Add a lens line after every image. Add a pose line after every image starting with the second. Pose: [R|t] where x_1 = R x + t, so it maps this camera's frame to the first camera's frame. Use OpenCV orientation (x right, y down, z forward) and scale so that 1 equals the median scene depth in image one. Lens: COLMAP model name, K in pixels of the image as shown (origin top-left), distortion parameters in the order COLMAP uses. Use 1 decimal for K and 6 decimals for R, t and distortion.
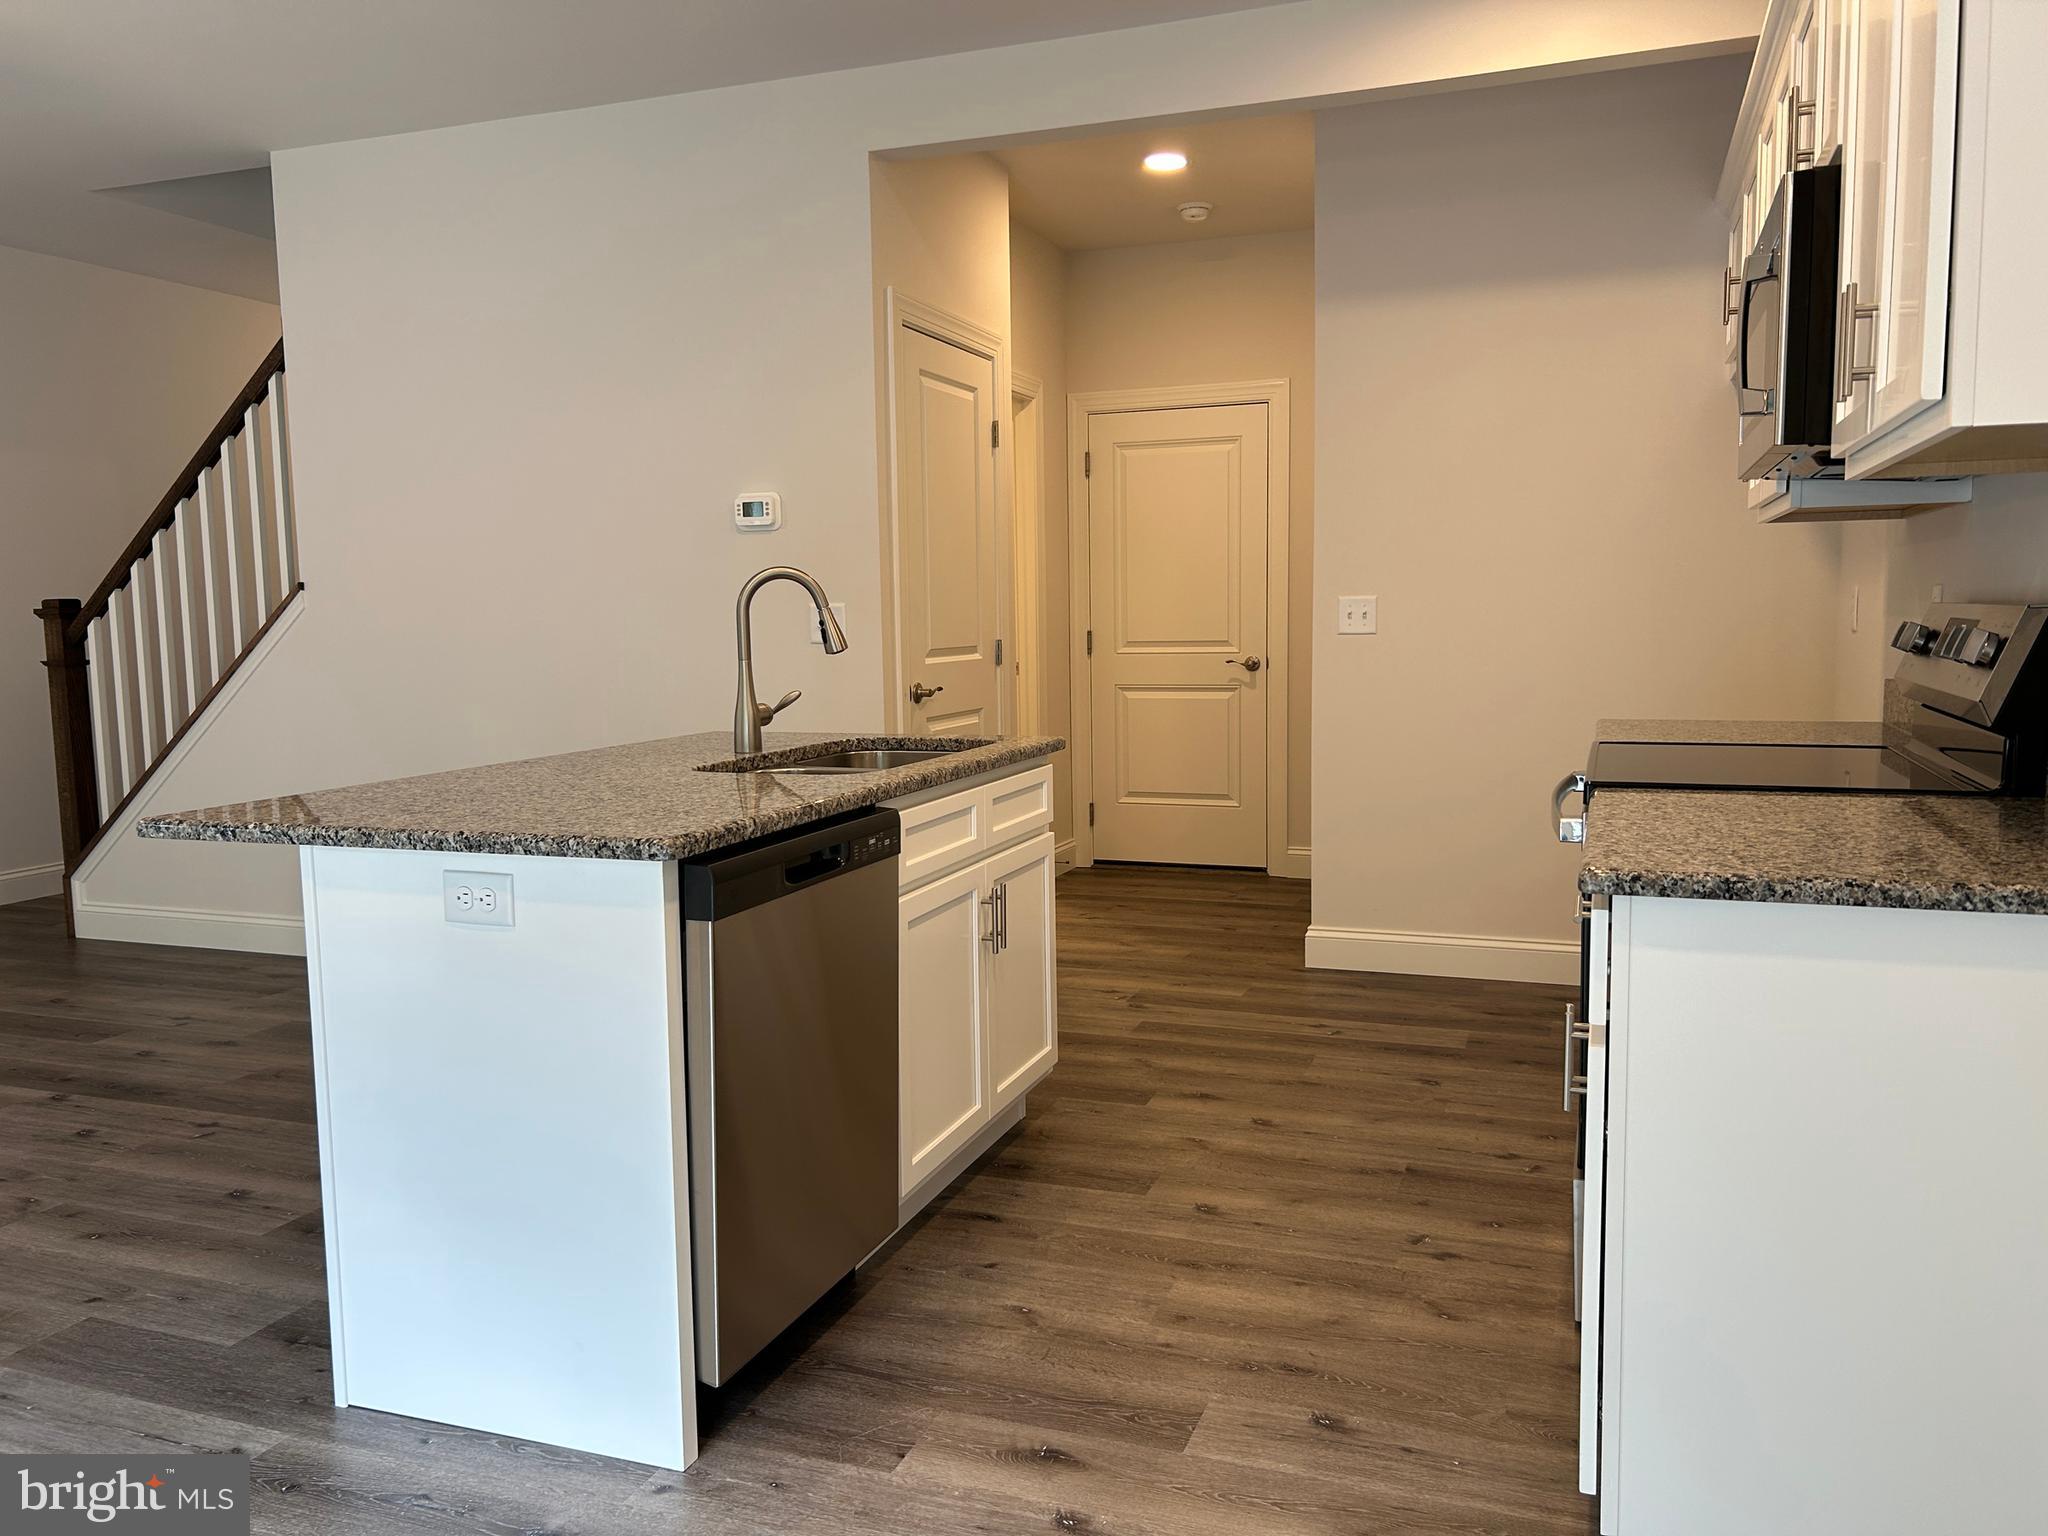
lens RADIAL K [[1532.7, 0, 1038.2], [0, 1532.7, 770.2], [0, 0, 1]] dist [0.050497, -0.051837]
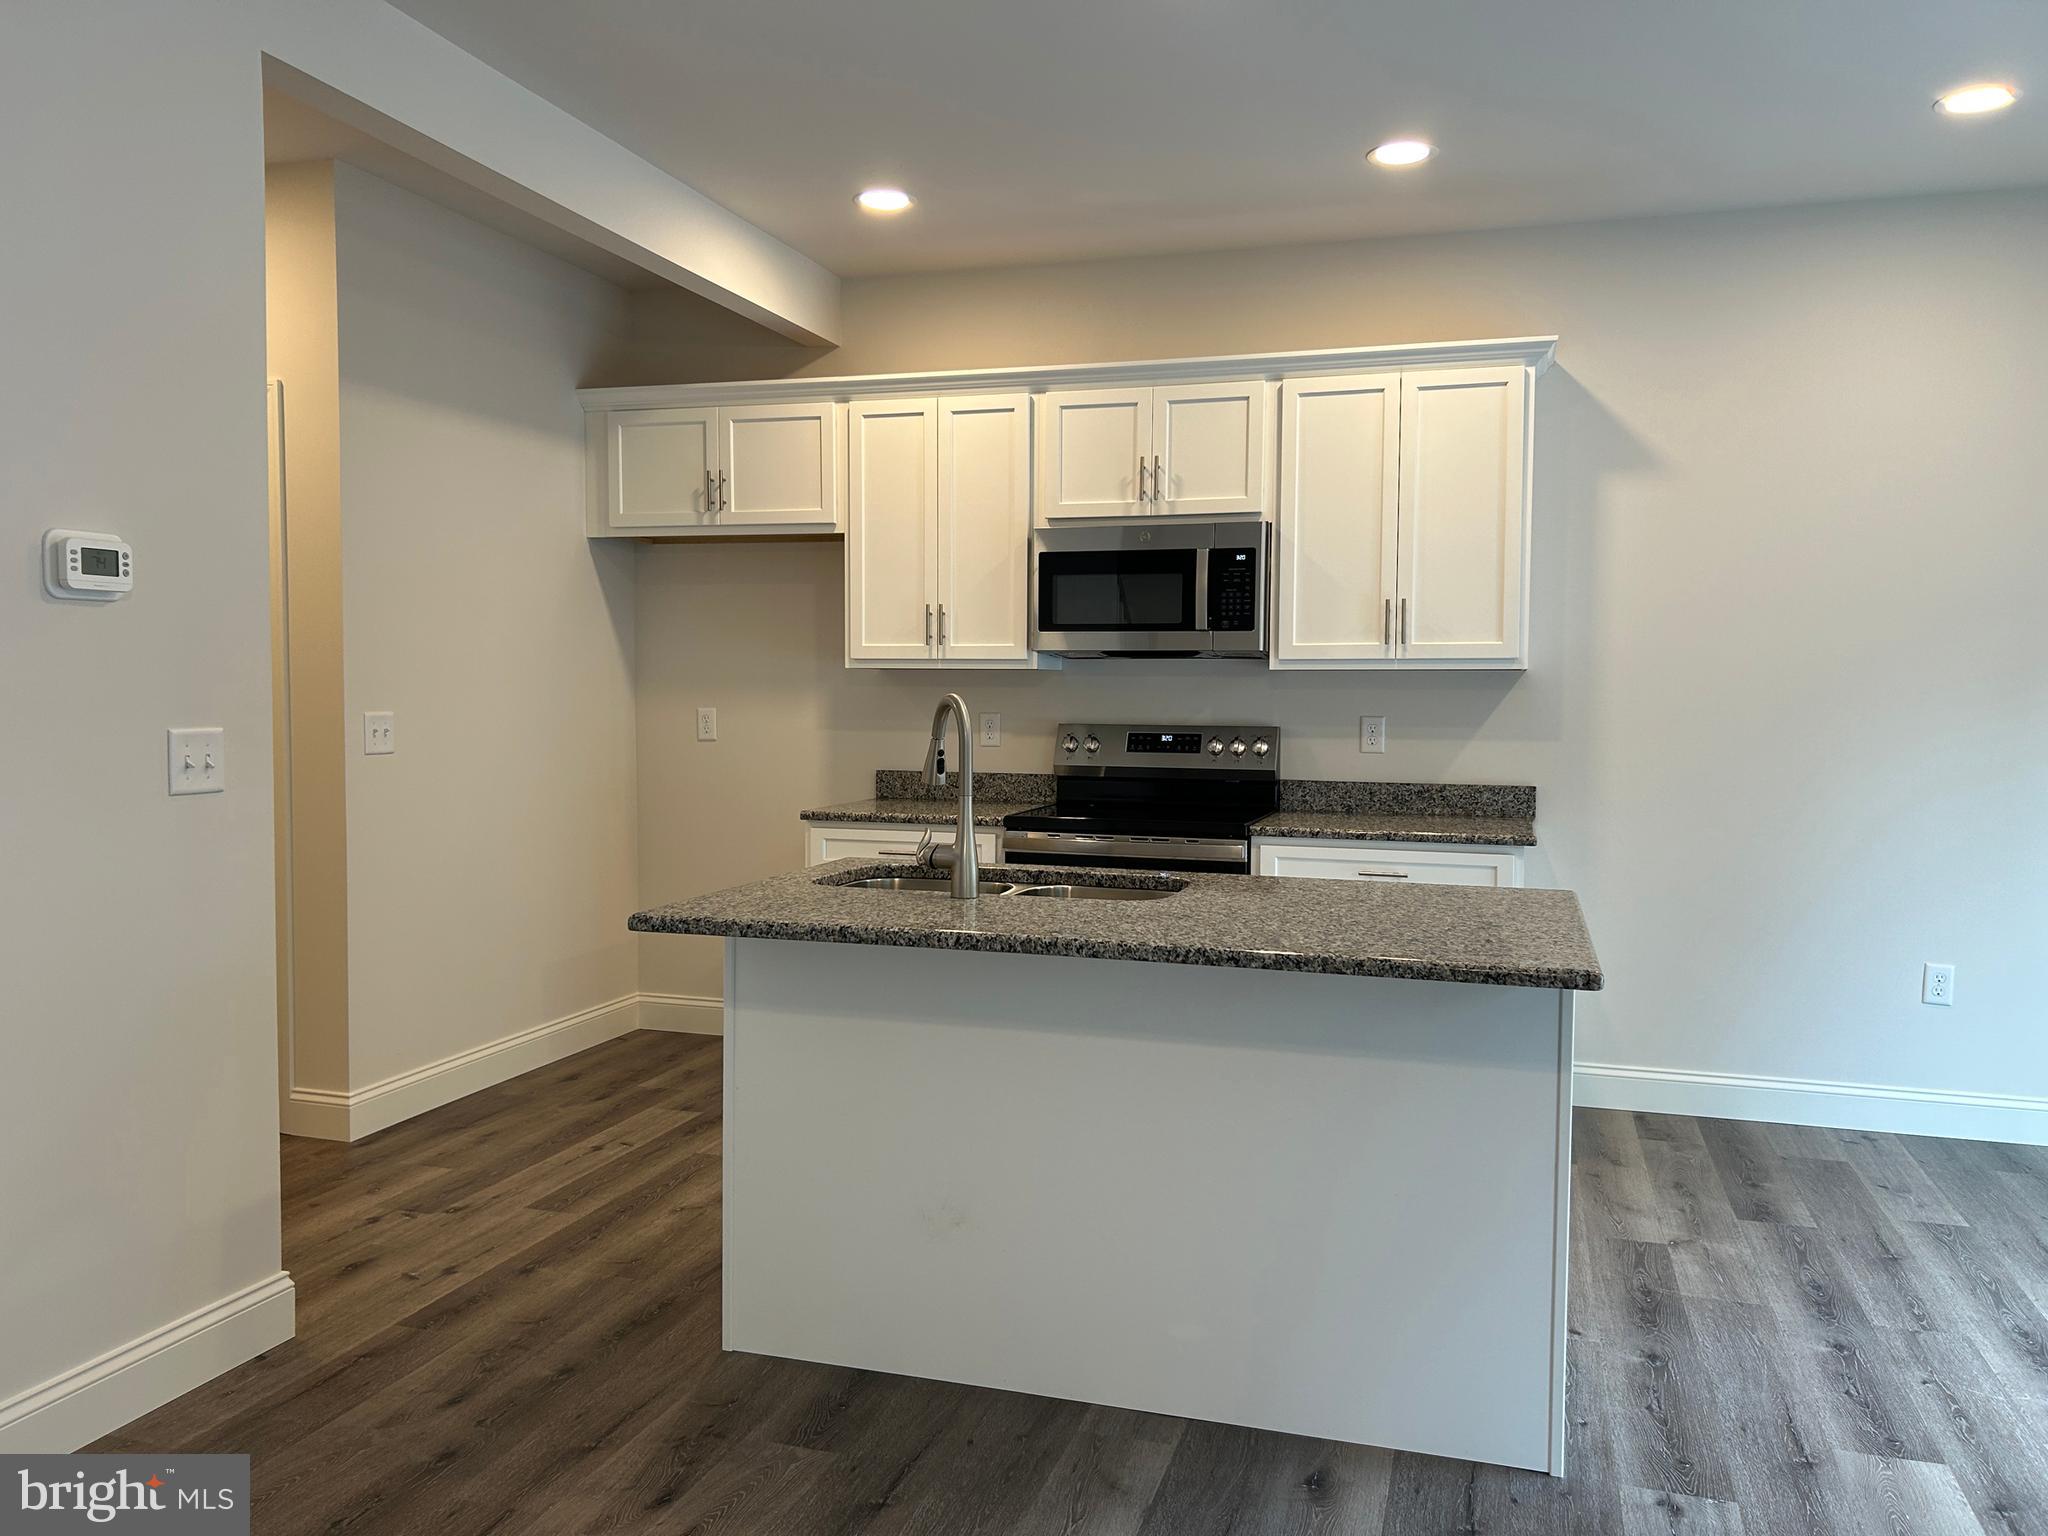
lens RADIAL K [[1532.7, 0, 1039.9], [0, 1532.7, 760.2], [0, 0, 1]] dist [0.050497, -0.051837]
pose [[-0.053890, -0.035341, 0.997921, -0.813739], [0.100718, 0.994084, 0.040644, -0.093265], [-0.993454, 0.102699, -0.050012, 0.741159]]
